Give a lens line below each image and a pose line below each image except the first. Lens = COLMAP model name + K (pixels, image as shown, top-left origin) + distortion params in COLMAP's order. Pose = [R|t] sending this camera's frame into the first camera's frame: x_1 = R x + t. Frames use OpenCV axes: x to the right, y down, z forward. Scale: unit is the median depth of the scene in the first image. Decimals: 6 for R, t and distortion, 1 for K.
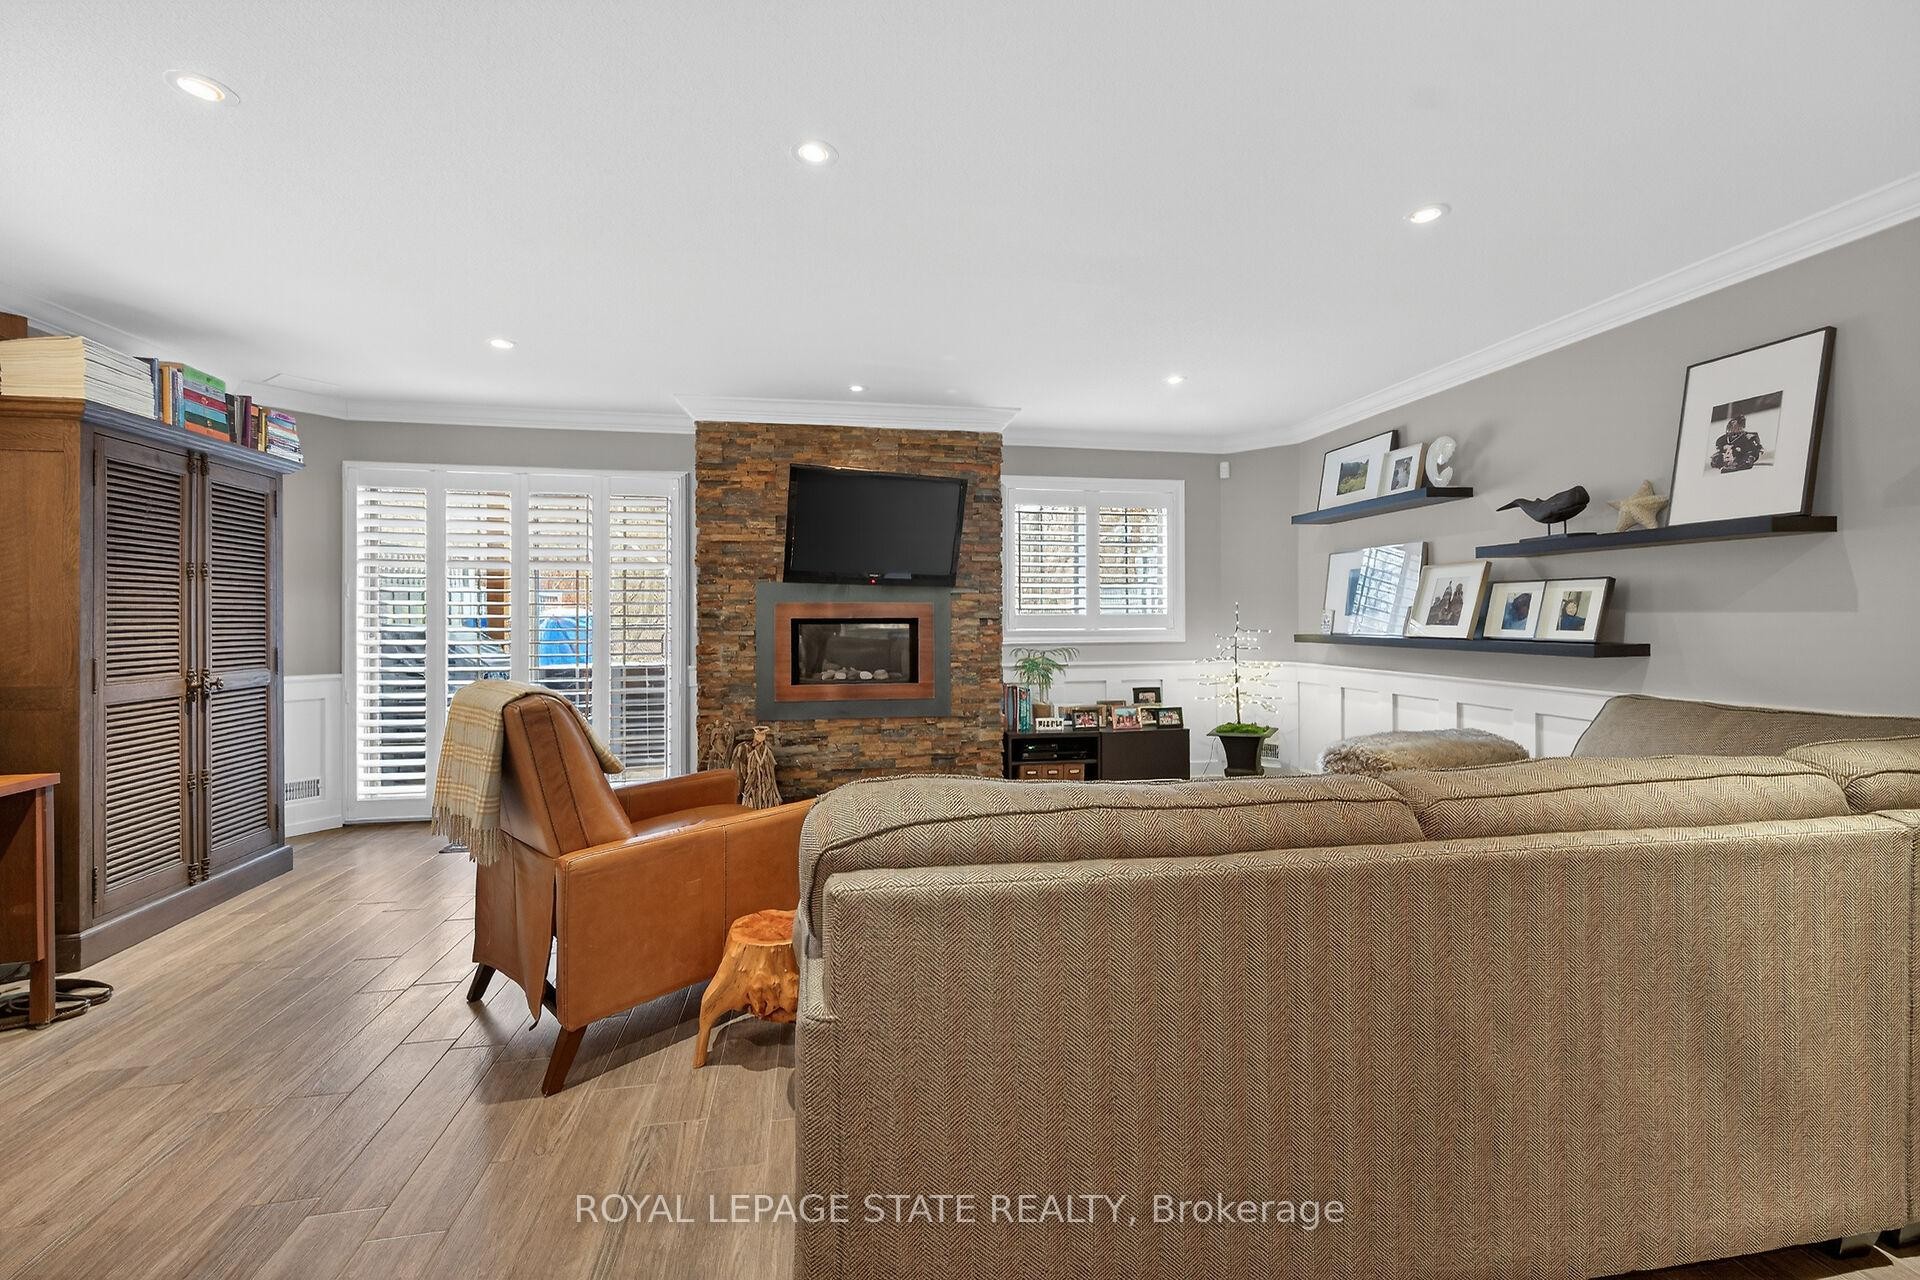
lens RADIAL K [[760.2, 0, 958.8], [0, 760.2, 623.5], [0, 0, 1]] dist [0.002185, -0.000281]
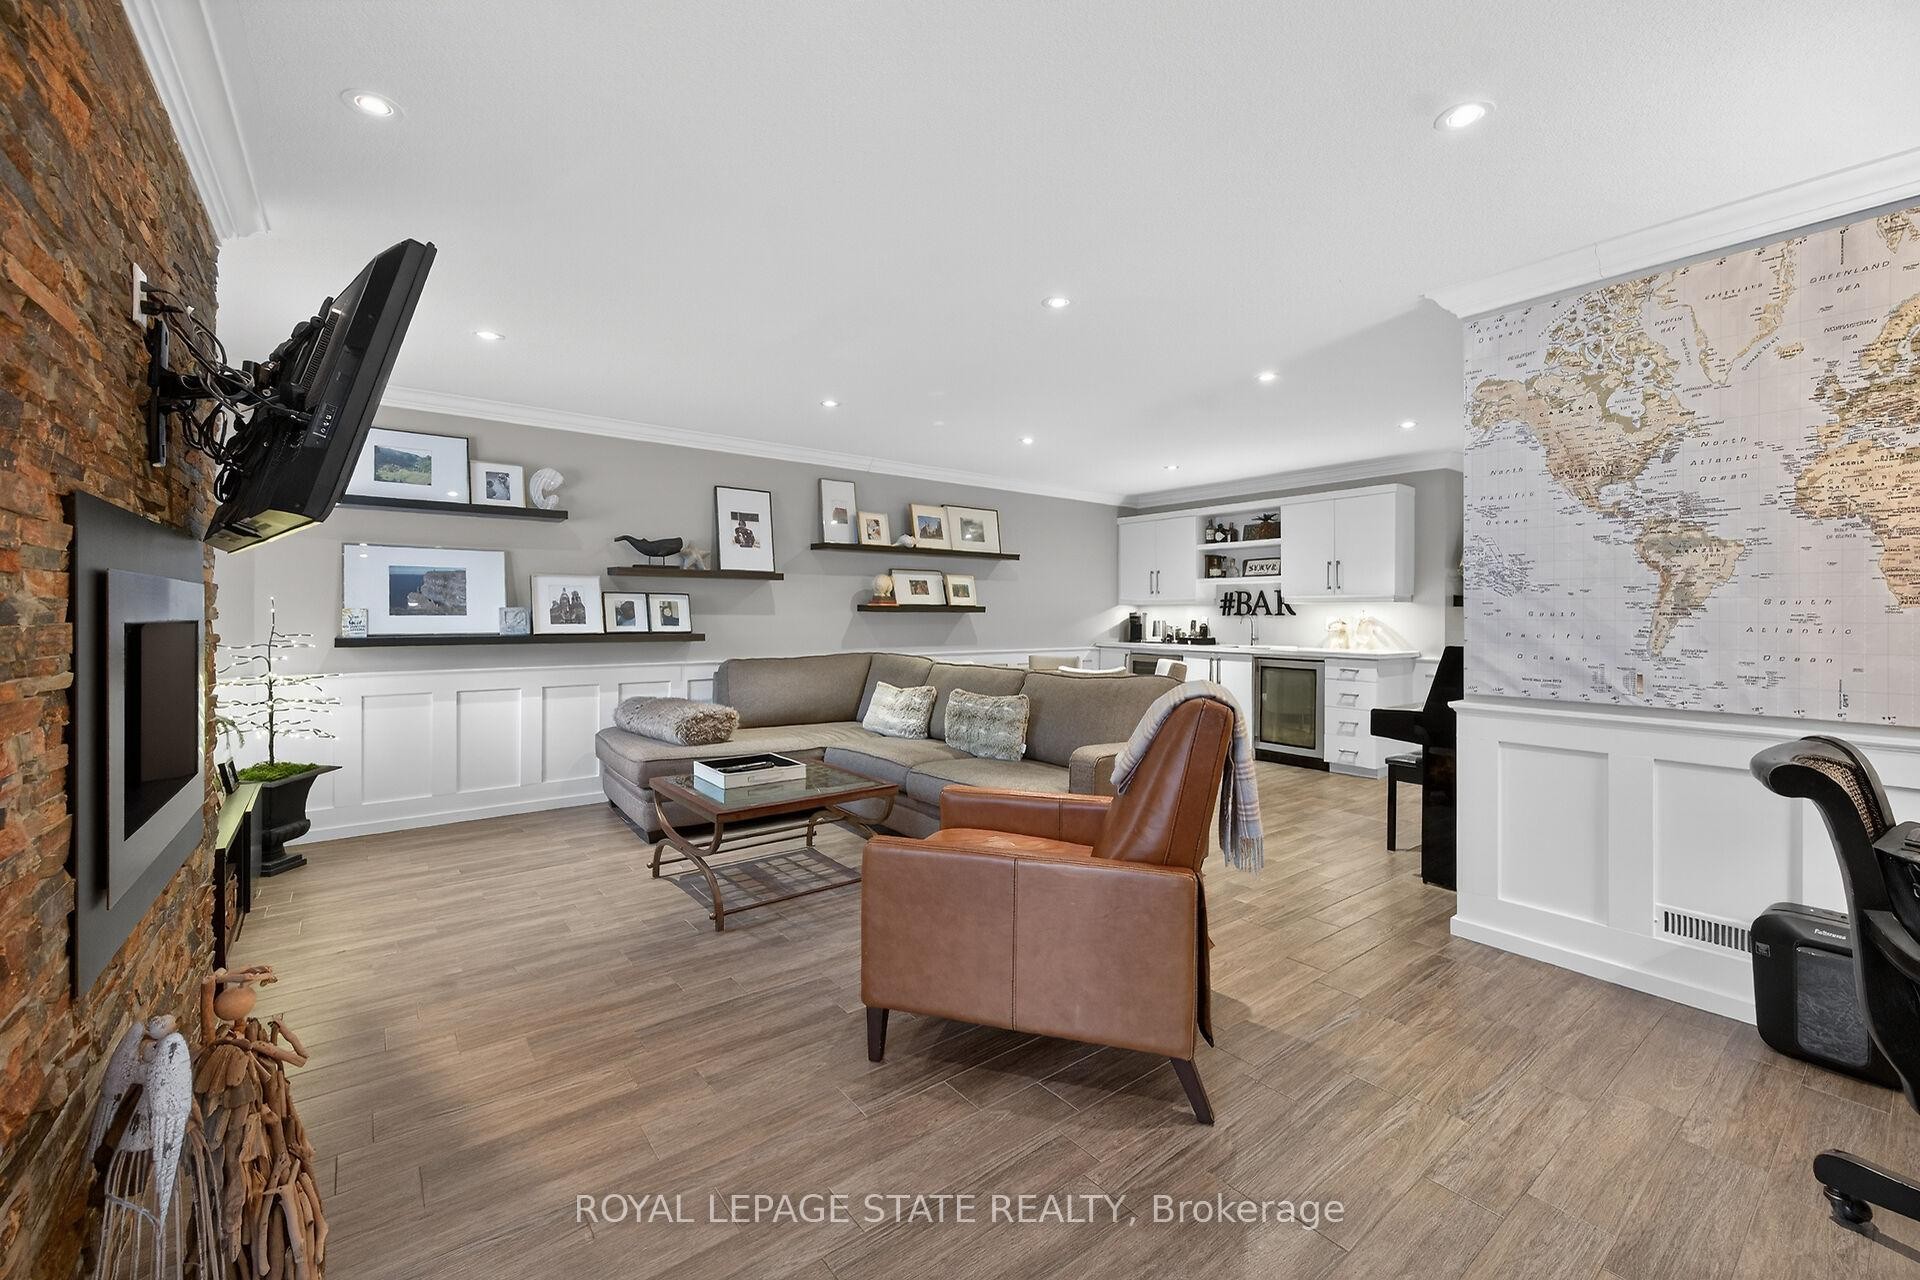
lens RADIAL K [[760.2, 0, 958.8], [0, 760.2, 624.3], [0, 0, 1]] dist [0.002185, -0.000281]
pose [[-0.463407, -0.009600, 0.886093, -0.886717], [0.007646, 0.999861, 0.014832, -0.012338], [-0.886112, 0.013648, -0.463269, 1.179258]]
